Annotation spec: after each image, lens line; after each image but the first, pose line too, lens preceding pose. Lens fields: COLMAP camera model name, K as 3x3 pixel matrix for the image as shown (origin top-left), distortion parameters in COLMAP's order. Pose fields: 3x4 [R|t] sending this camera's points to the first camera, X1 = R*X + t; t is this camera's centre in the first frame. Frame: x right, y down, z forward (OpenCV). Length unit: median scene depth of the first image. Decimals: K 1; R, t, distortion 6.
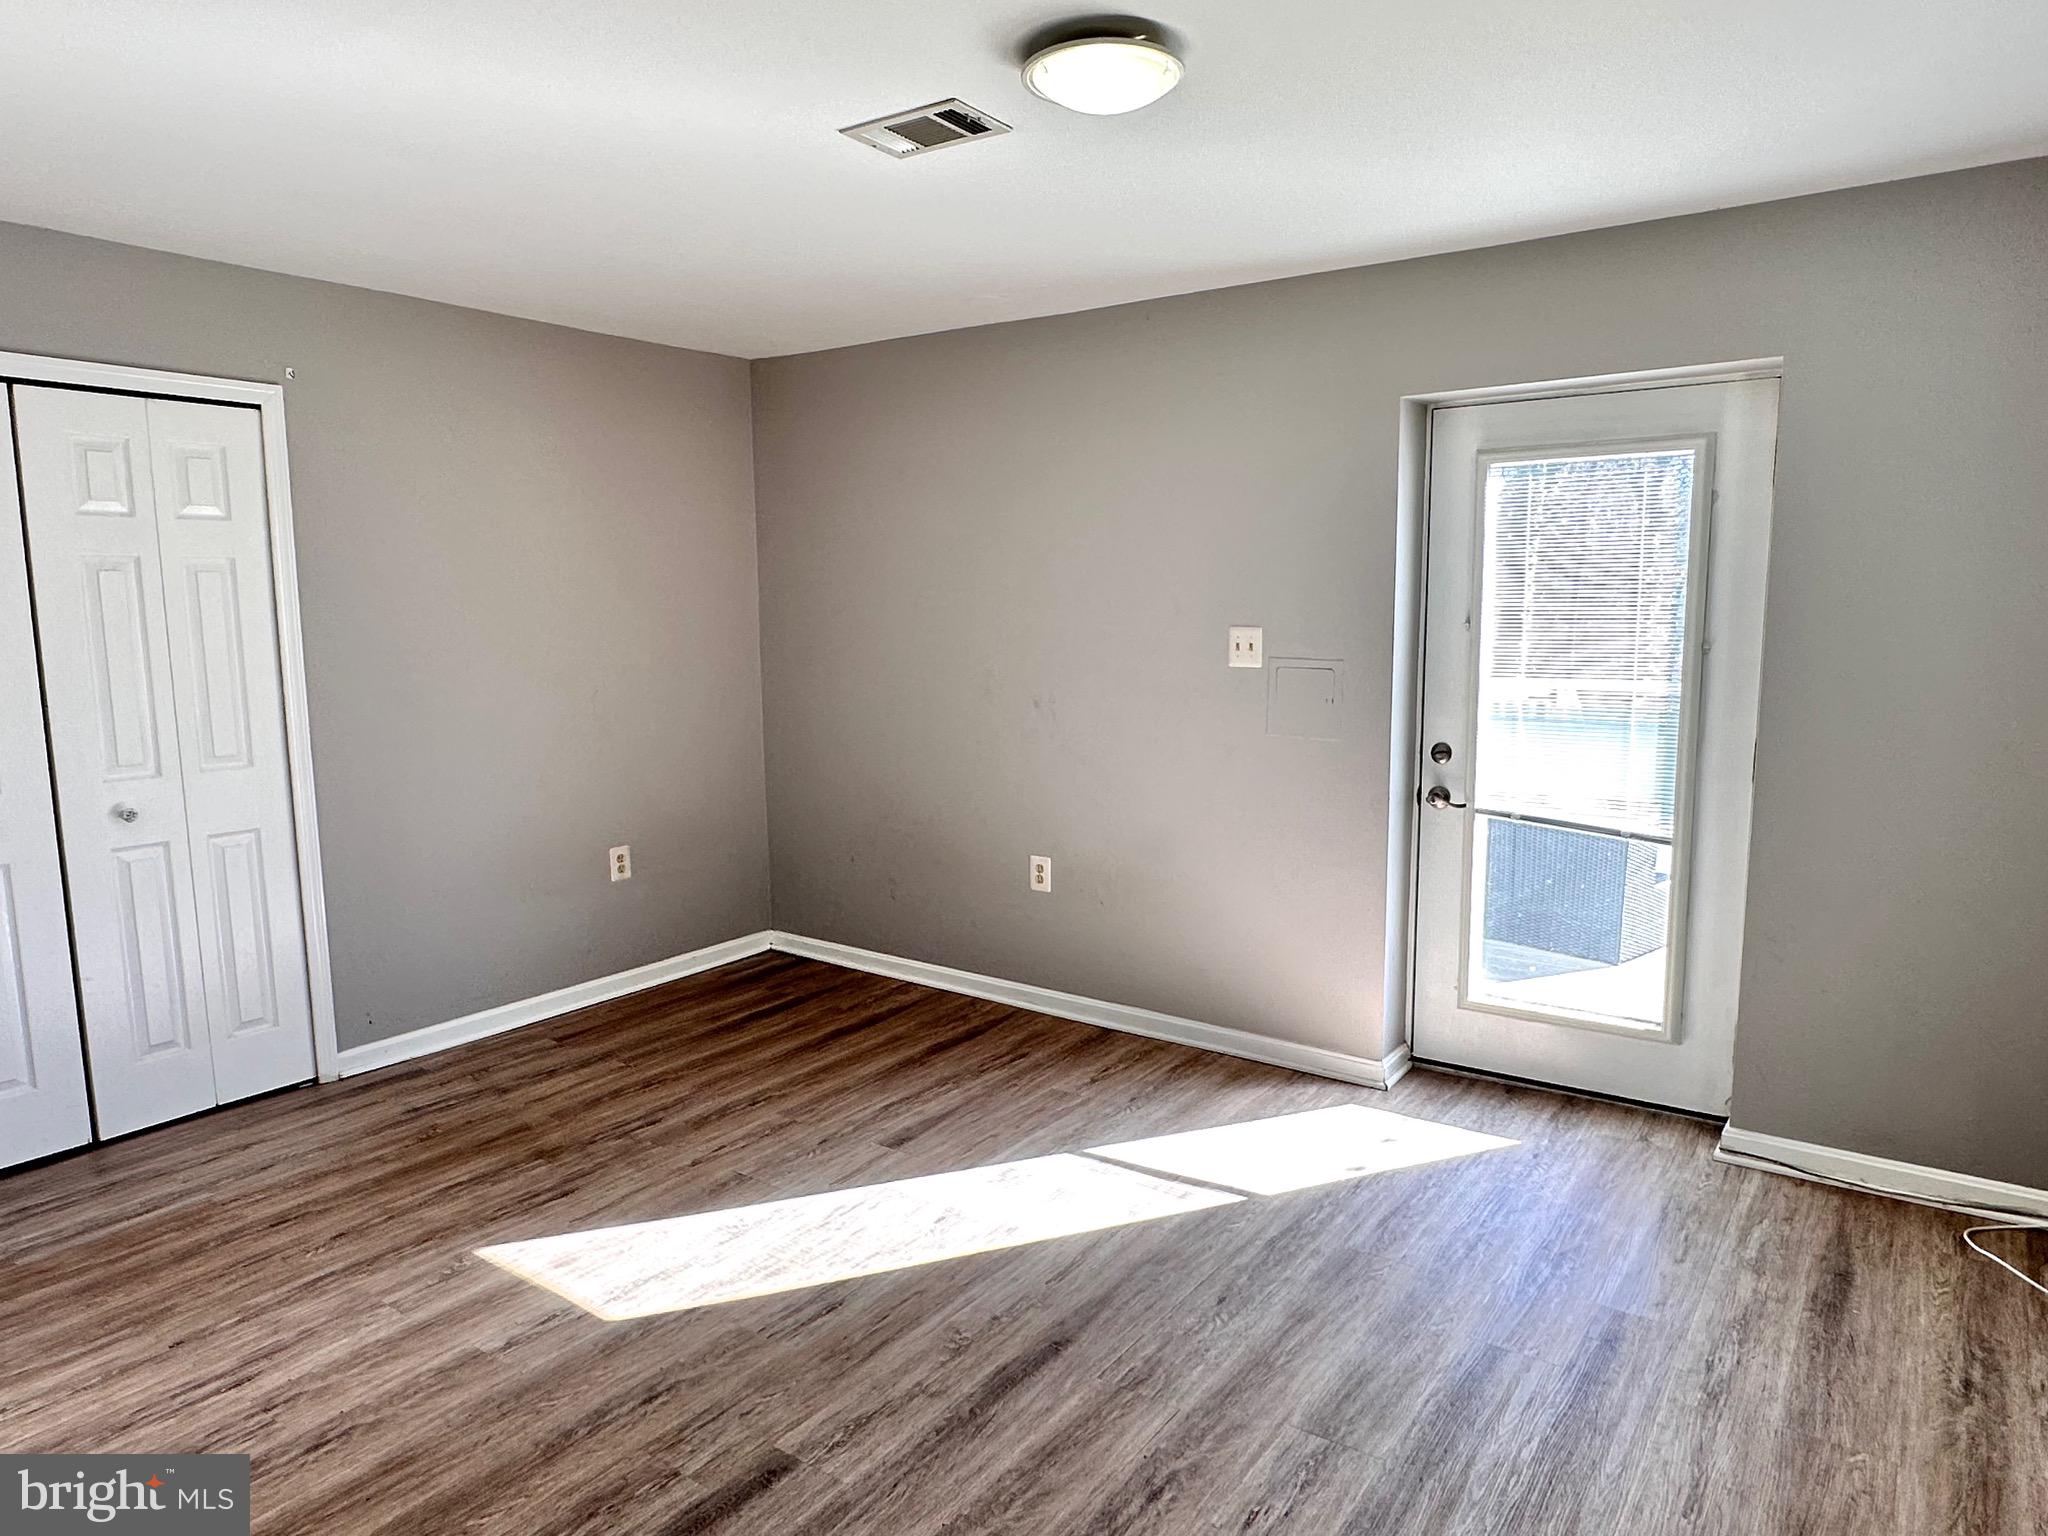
lens RADIAL K [[1302.0, 0, 1029.3], [0, 1302.0, 778.1], [0, 0, 1]] dist [-0.002179, -0.000469]
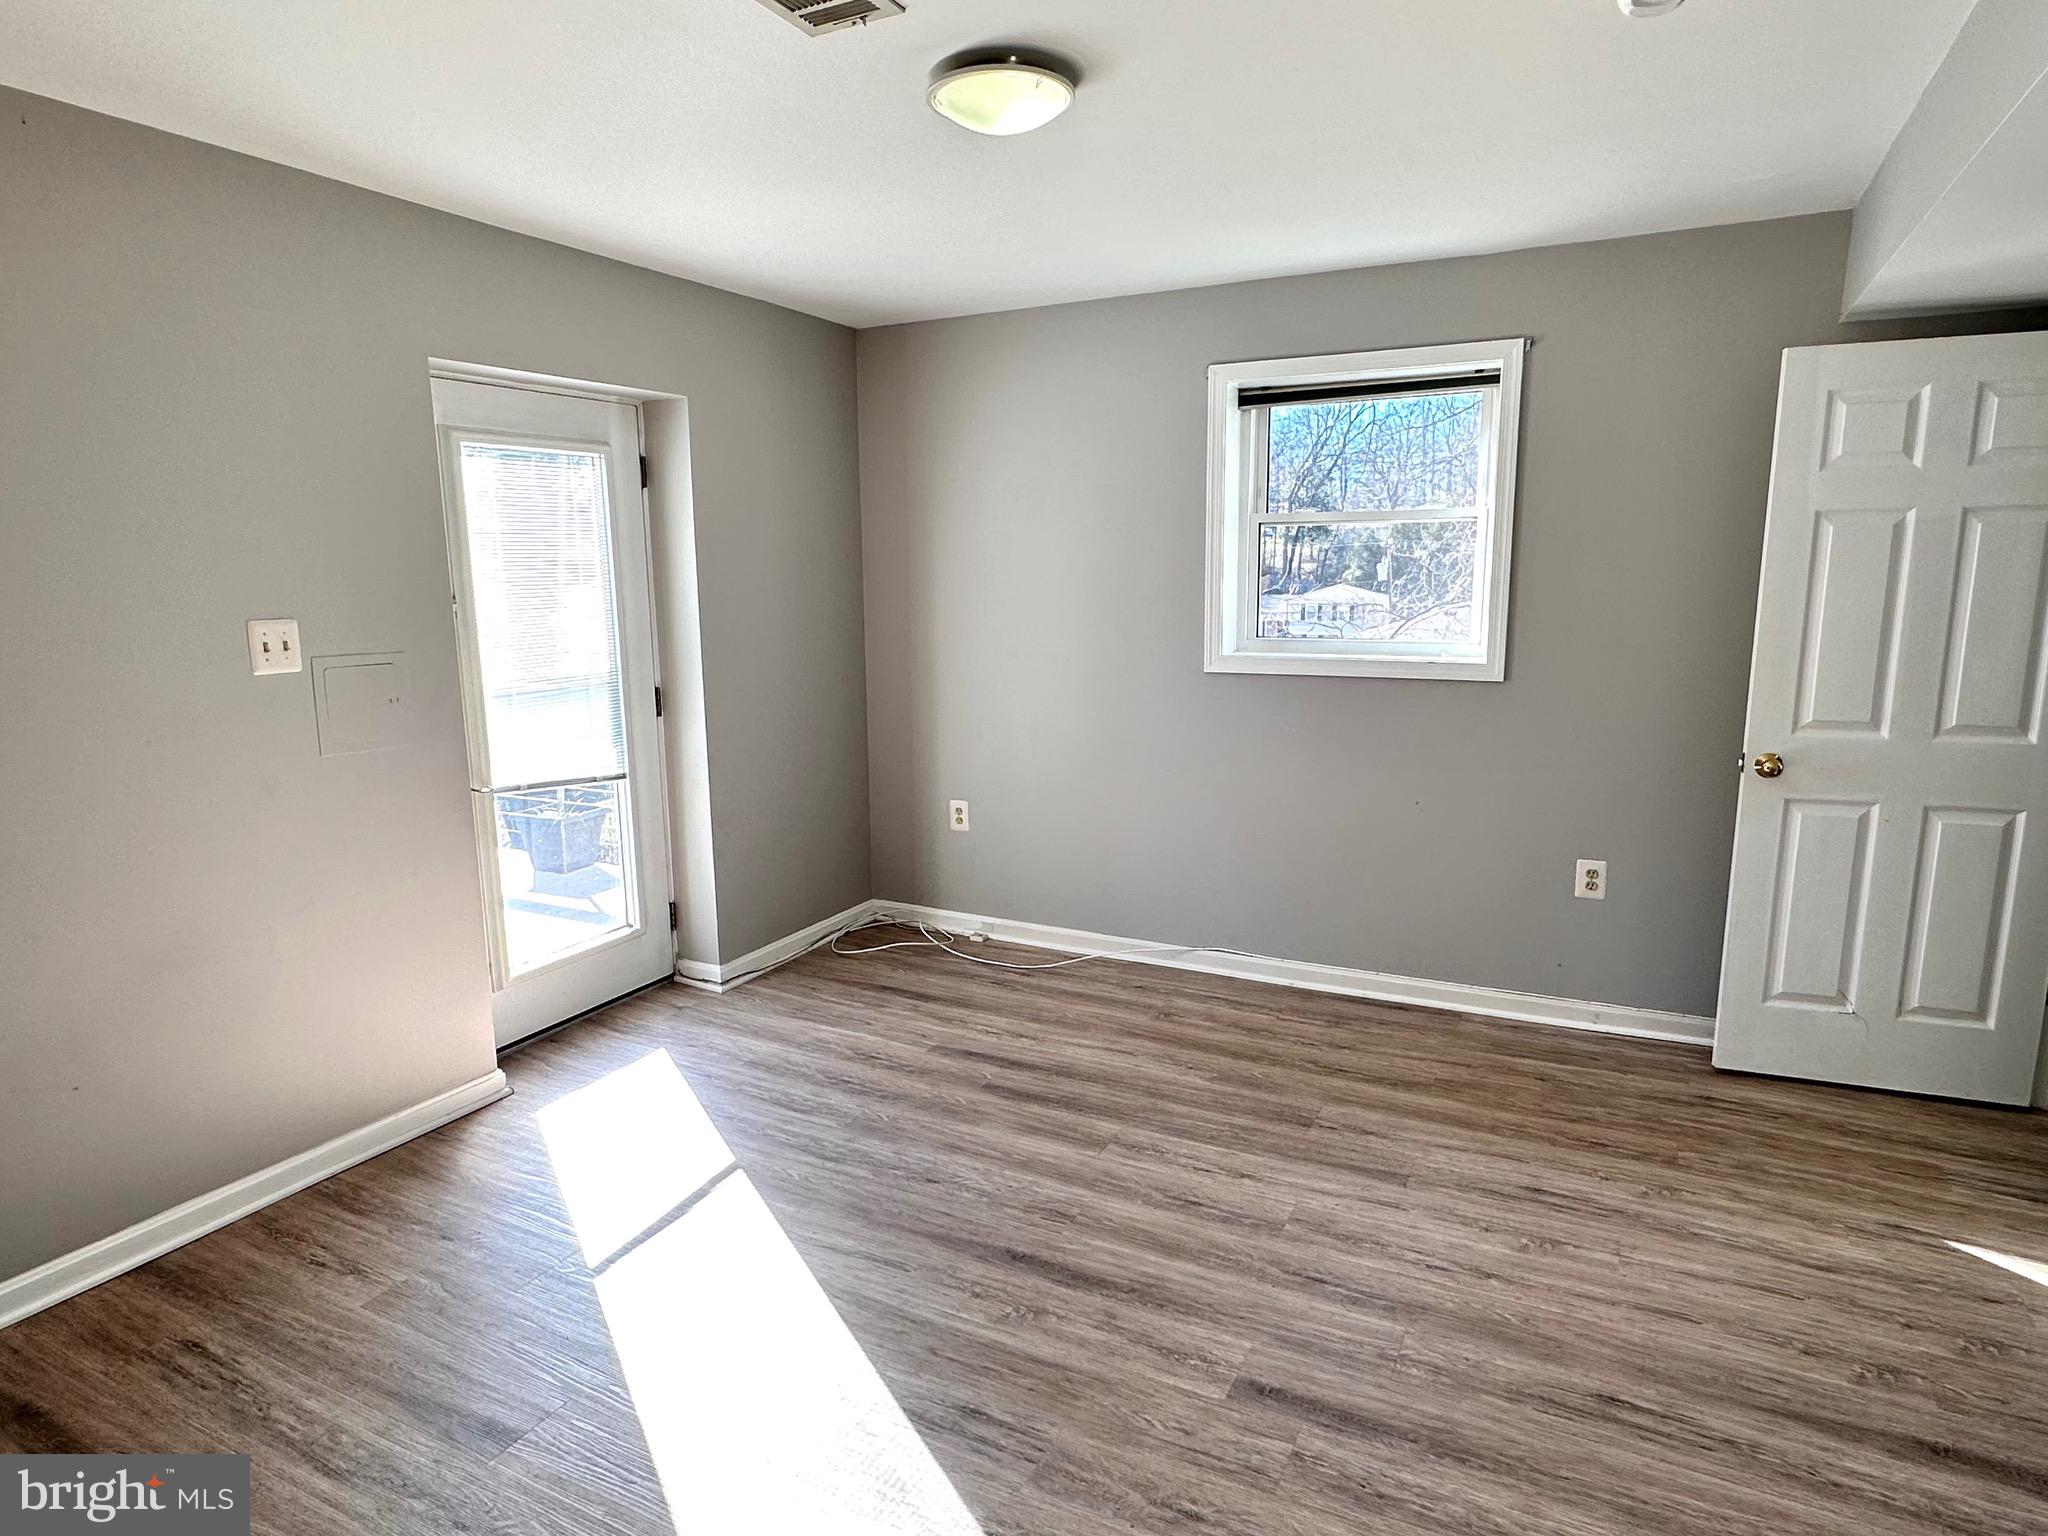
lens RADIAL K [[1167.1, 0, 1032.4], [0, 1167.1, 765.1], [0, 0, 1]] dist [-0.016216, 0.007152]
pose [[-0.132994, -0.163022, 0.977618, -0.689133], [0.143545, 0.972812, 0.181749, -0.115284], [-0.980667, 0.164503, -0.105977, 0.805891]]
